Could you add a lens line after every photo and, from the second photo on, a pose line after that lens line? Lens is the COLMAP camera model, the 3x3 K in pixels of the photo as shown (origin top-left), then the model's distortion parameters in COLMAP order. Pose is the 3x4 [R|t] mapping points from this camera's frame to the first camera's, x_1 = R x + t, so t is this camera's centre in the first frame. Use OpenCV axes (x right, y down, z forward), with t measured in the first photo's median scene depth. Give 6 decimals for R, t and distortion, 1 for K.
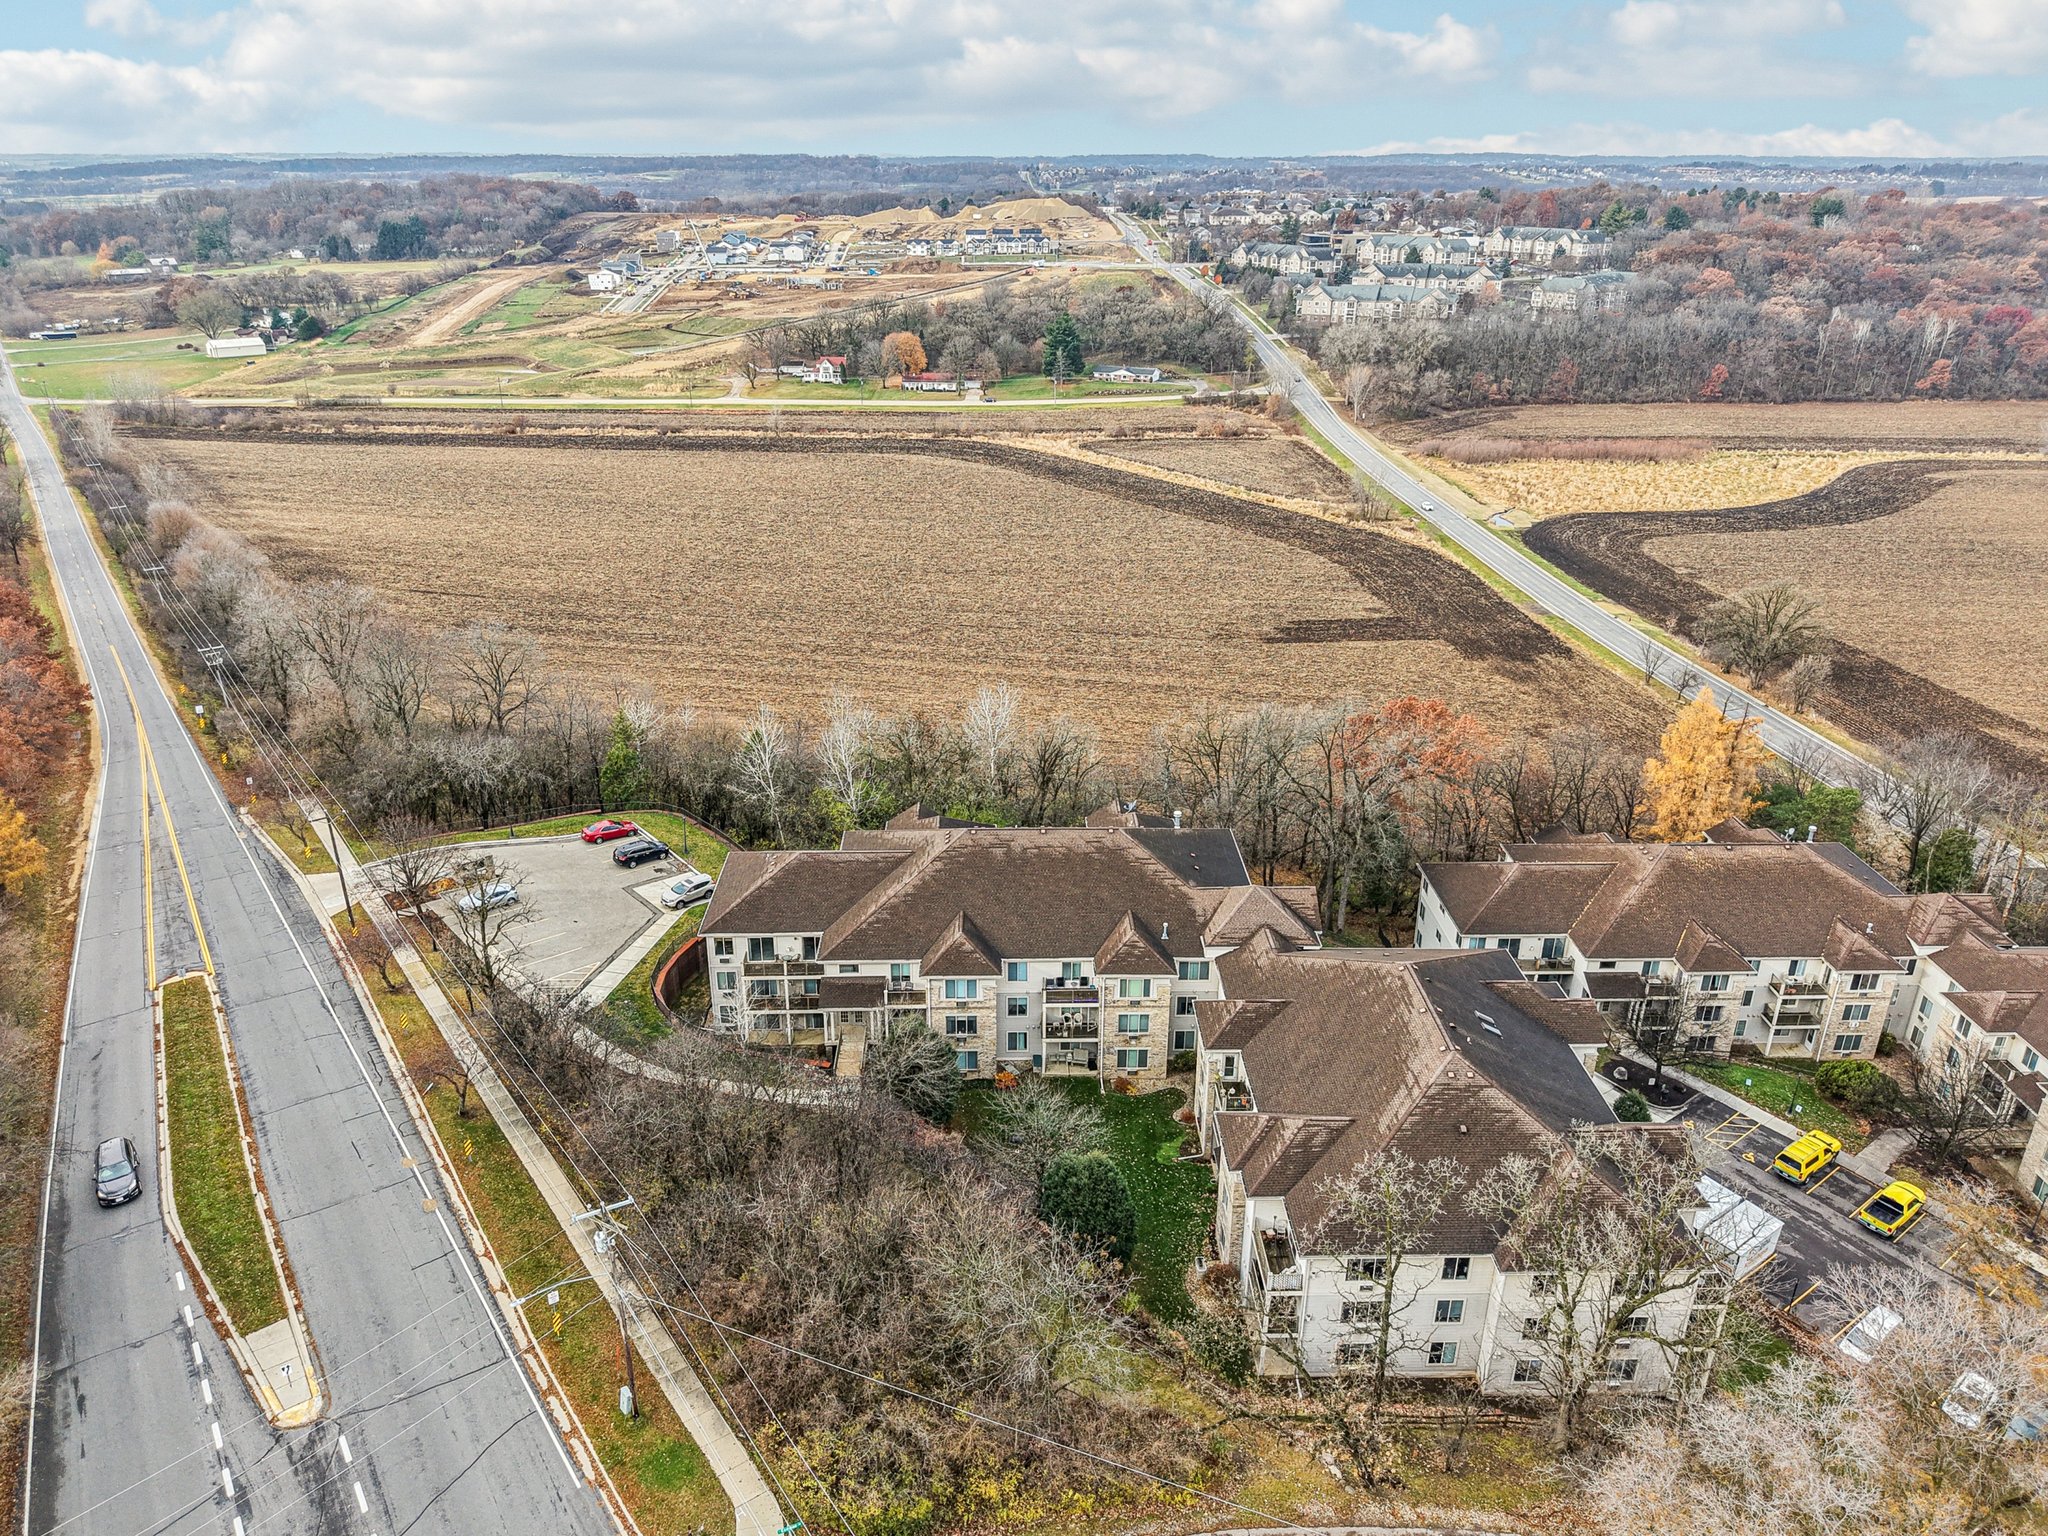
lens RADIAL K [[1397.6, 0, 1024.0], [0, 1397.6, 768.0], [0, 0, 1]] dist [0.006757, -0.021641]
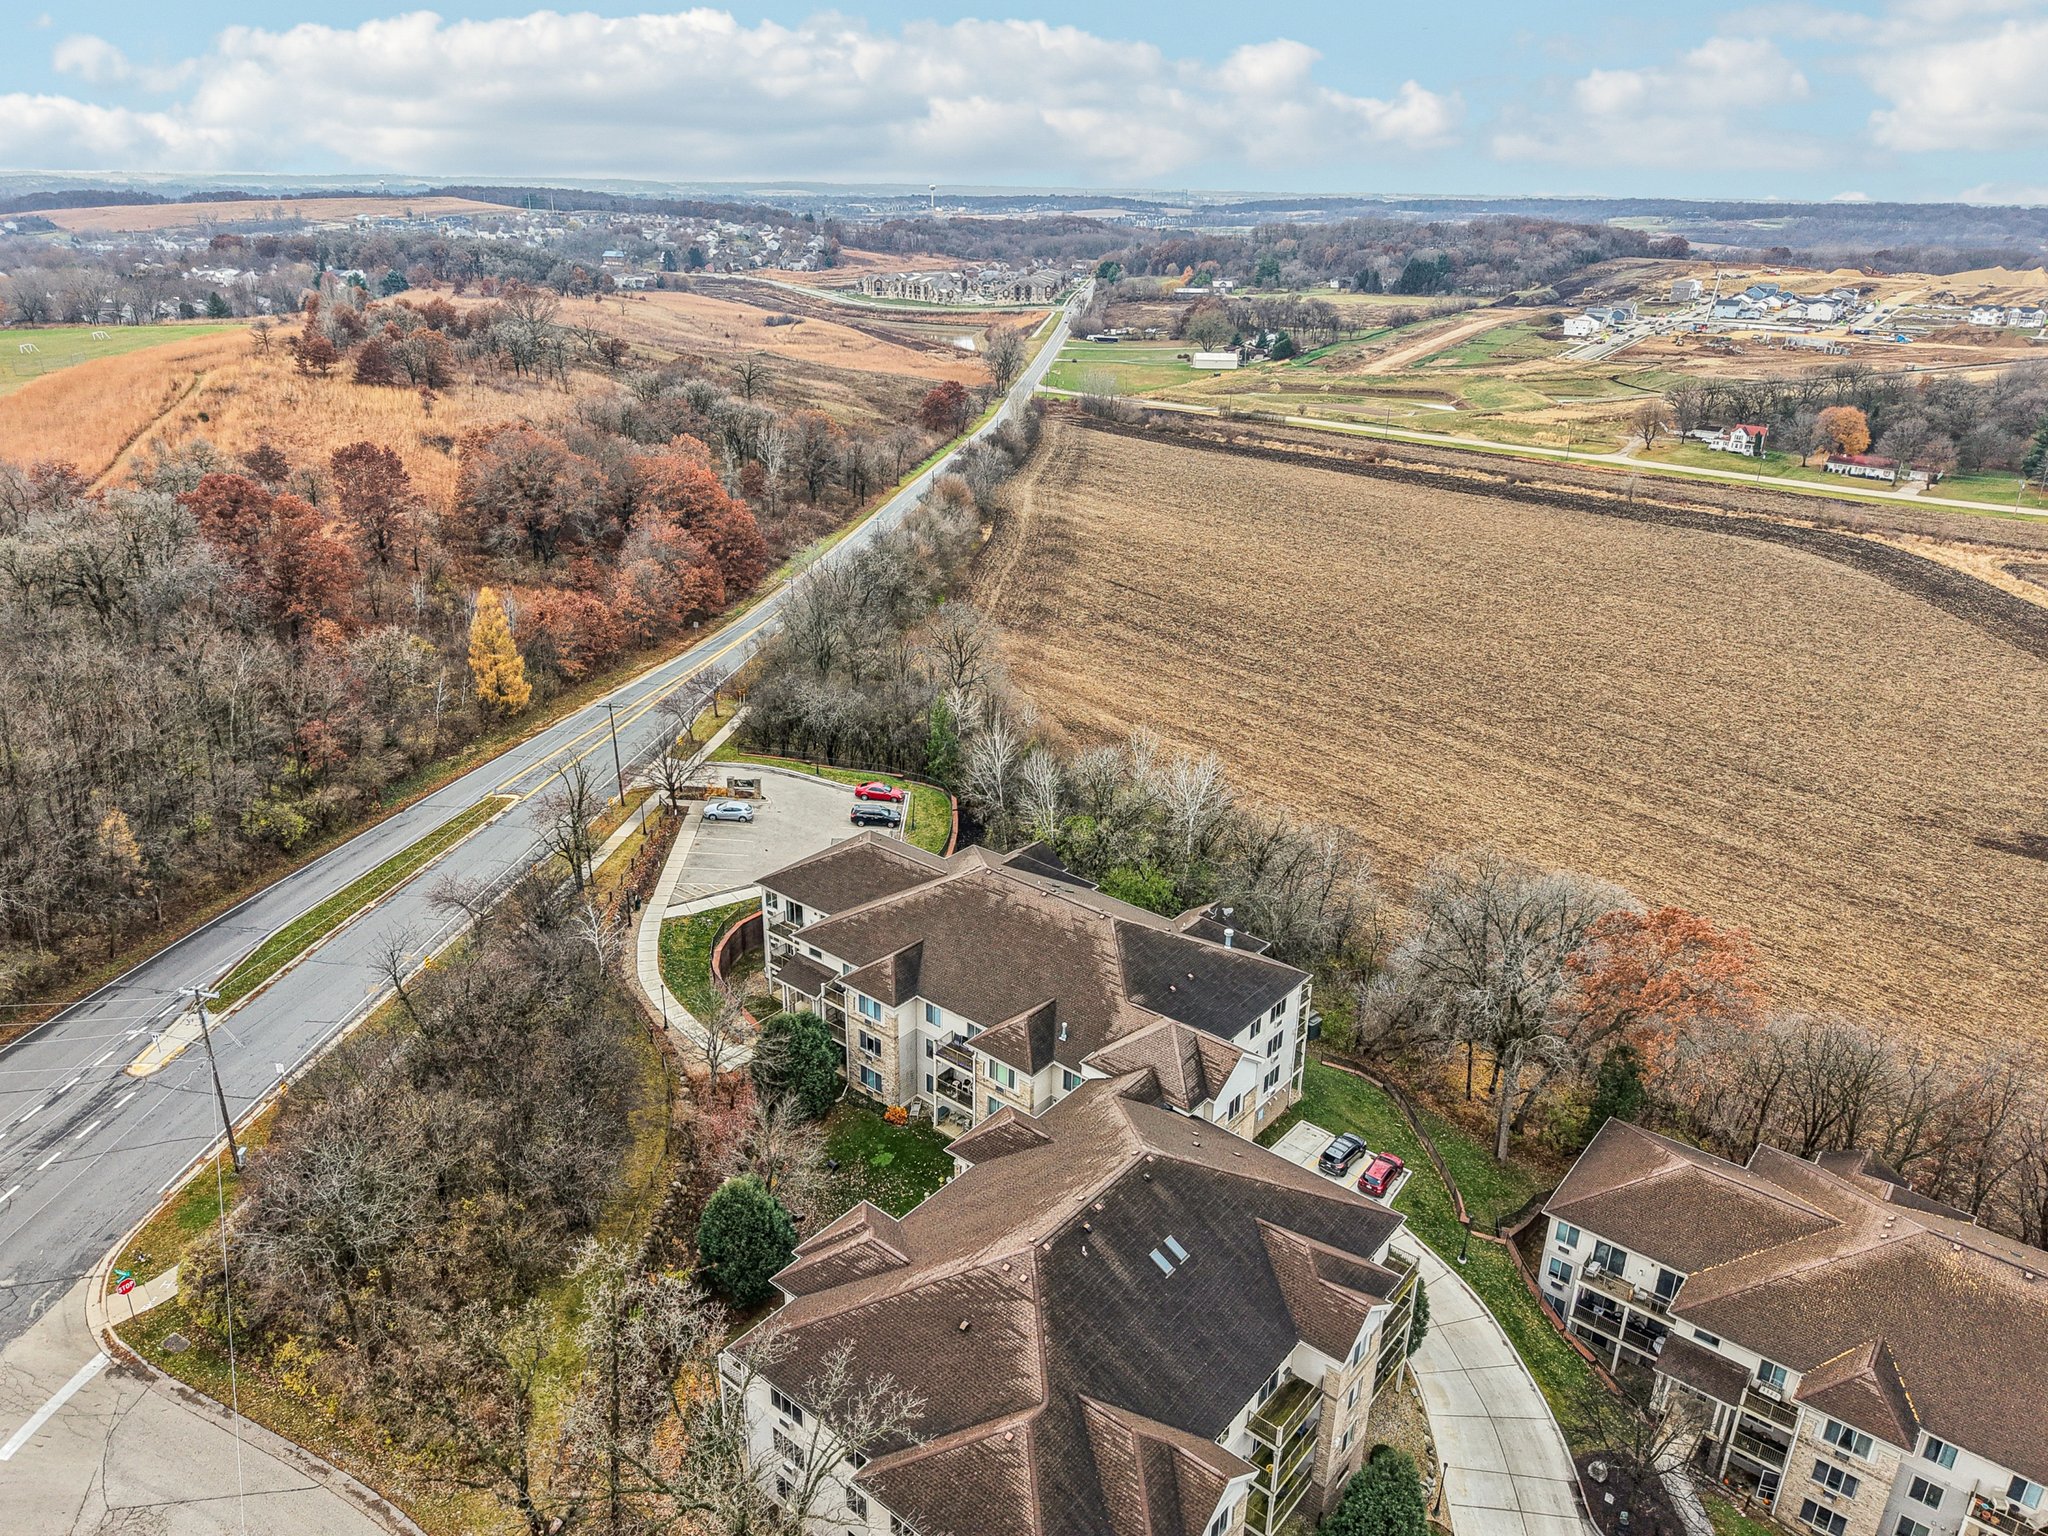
lens RADIAL K [[1397.6, 0, 1024.0], [0, 1397.6, 768.0], [0, 0, 1]] dist [0.006757, -0.021641]
pose [[0.758068, 0.255022, -0.600247, 0.103671], [-0.270844, 0.960360, 0.065964, -0.018053], [0.593276, 0.112569, 0.797090, 0.041754]]
